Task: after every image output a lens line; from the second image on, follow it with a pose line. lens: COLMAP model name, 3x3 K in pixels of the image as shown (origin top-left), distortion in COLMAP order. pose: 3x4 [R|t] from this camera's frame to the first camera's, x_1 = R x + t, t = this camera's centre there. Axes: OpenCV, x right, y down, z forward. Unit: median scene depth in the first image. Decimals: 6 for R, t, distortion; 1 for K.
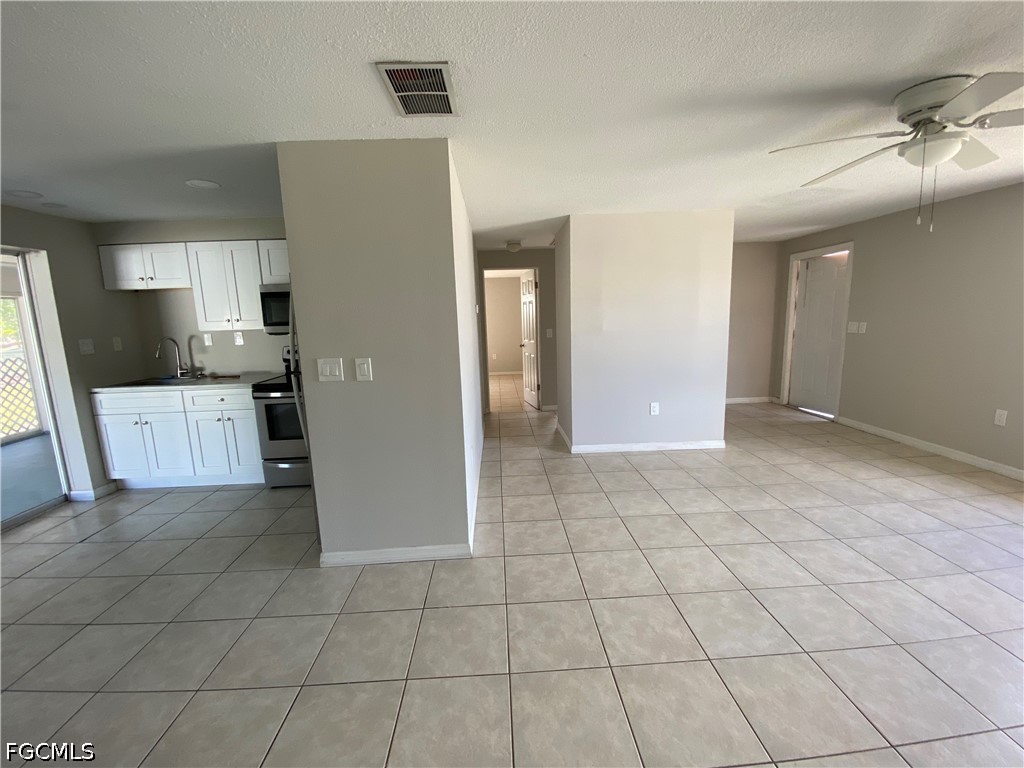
lens RADIAL K [[417.2, 0, 512.0], [0, 417.2, 384.0], [0, 0, 1]] dist [0.013186, -0.017607]
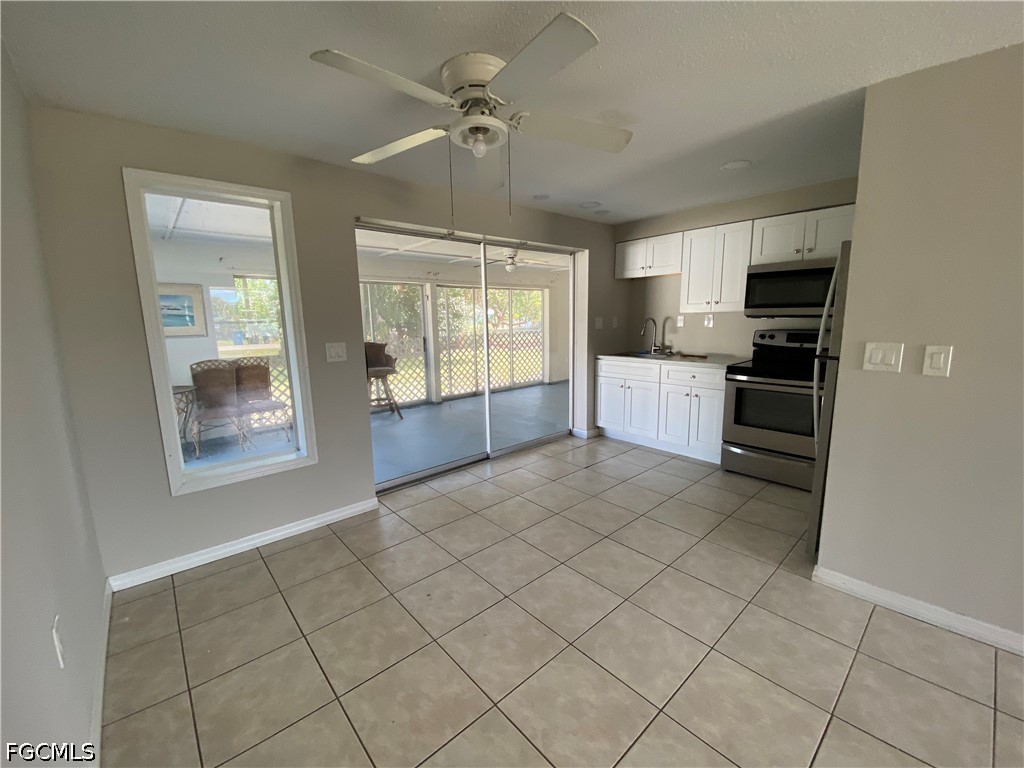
lens RADIAL K [[414.1, 0, 512.0], [0, 414.1, 384.0], [0, 0, 1]] dist [0.054733, -0.043686]
pose [[0.633307, 0.145278, -0.760143, -0.170825], [-0.128181, 0.988347, 0.082100, 0.027722], [0.763212, 0.045441, 0.644549, -0.046294]]
